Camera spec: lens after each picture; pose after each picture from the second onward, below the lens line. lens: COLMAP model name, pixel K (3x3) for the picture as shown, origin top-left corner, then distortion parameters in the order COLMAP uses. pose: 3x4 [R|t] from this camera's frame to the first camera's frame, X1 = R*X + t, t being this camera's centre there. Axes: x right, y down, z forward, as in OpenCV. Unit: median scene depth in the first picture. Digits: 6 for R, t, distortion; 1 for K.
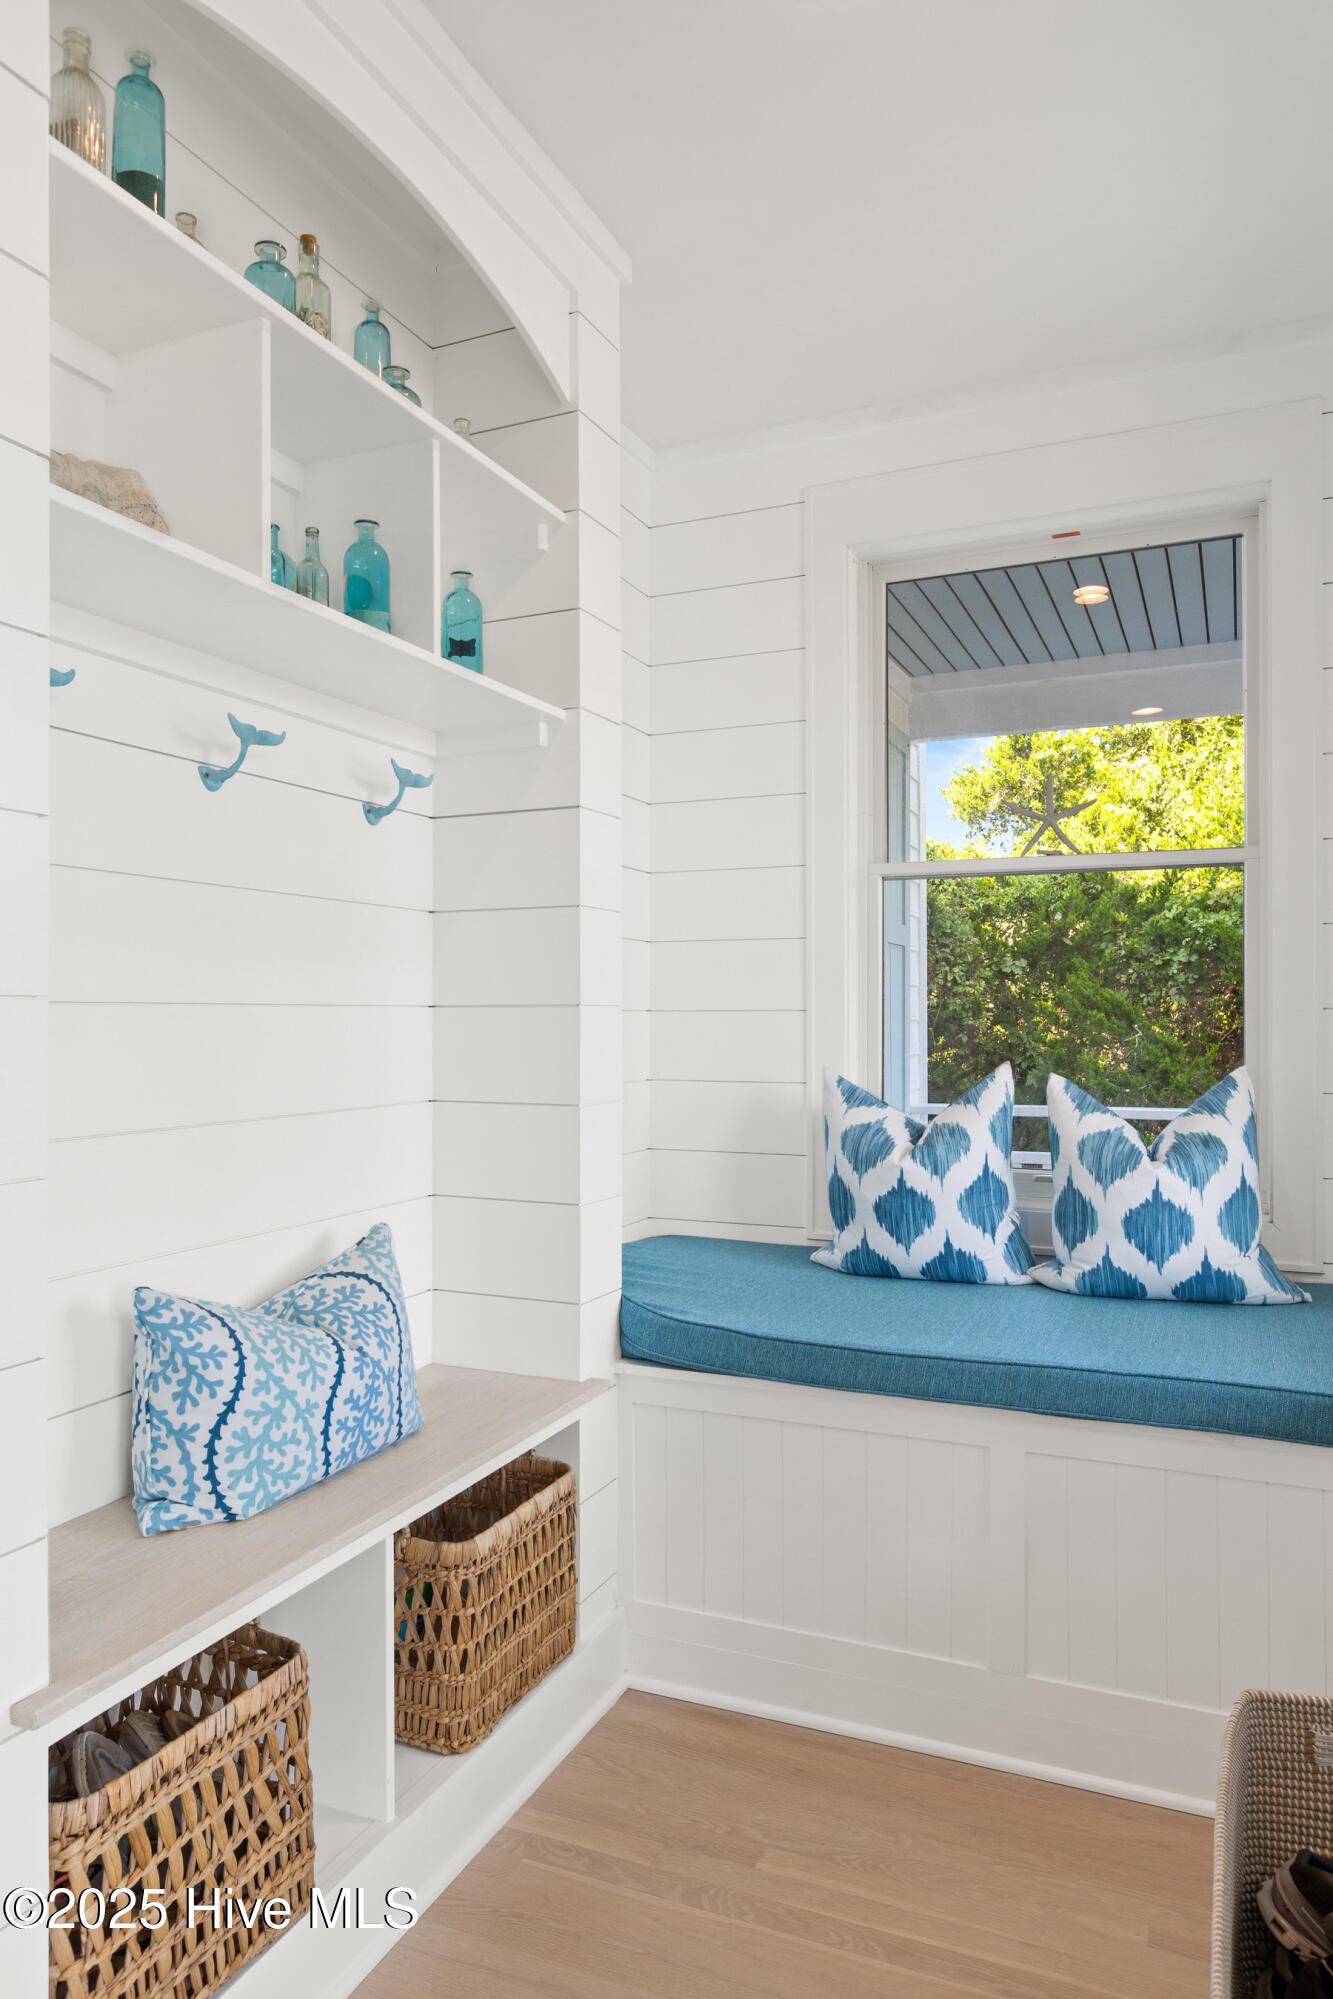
lens RADIAL K [[1347.5, 0, 668.5], [0, 1347.5, 1004.2], [0, 0, 1]] dist [-0.013907, -0.000179]
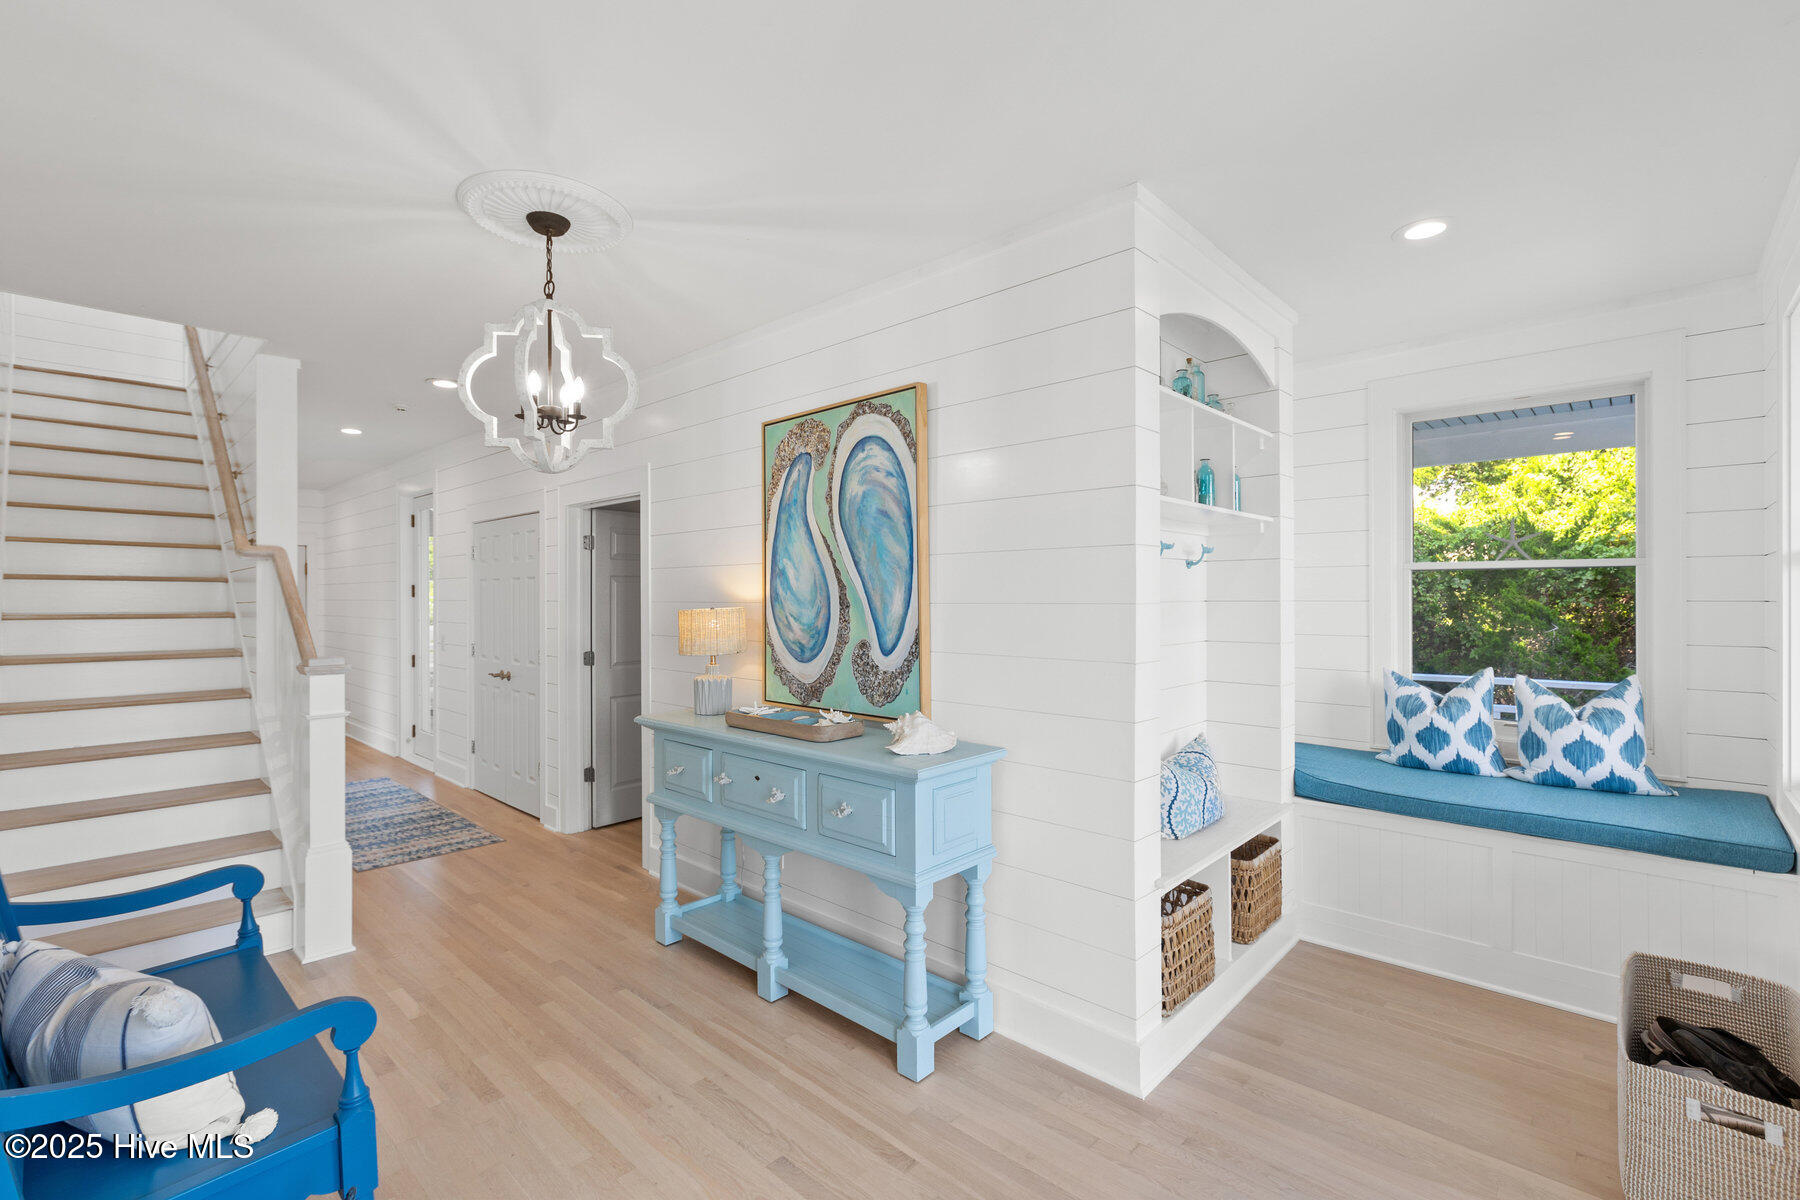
lens RADIAL K [[800.8, 0, 892.6], [0, 800.8, 594.5], [0, 0, 1]] dist [-0.005709, -0.001417]
pose [[0.939035, -0.004222, -0.343796, -0.201108], [0.005653, 0.999979, 0.003159, -0.084038], [0.343775, -0.004909, 0.939039, -0.489225]]
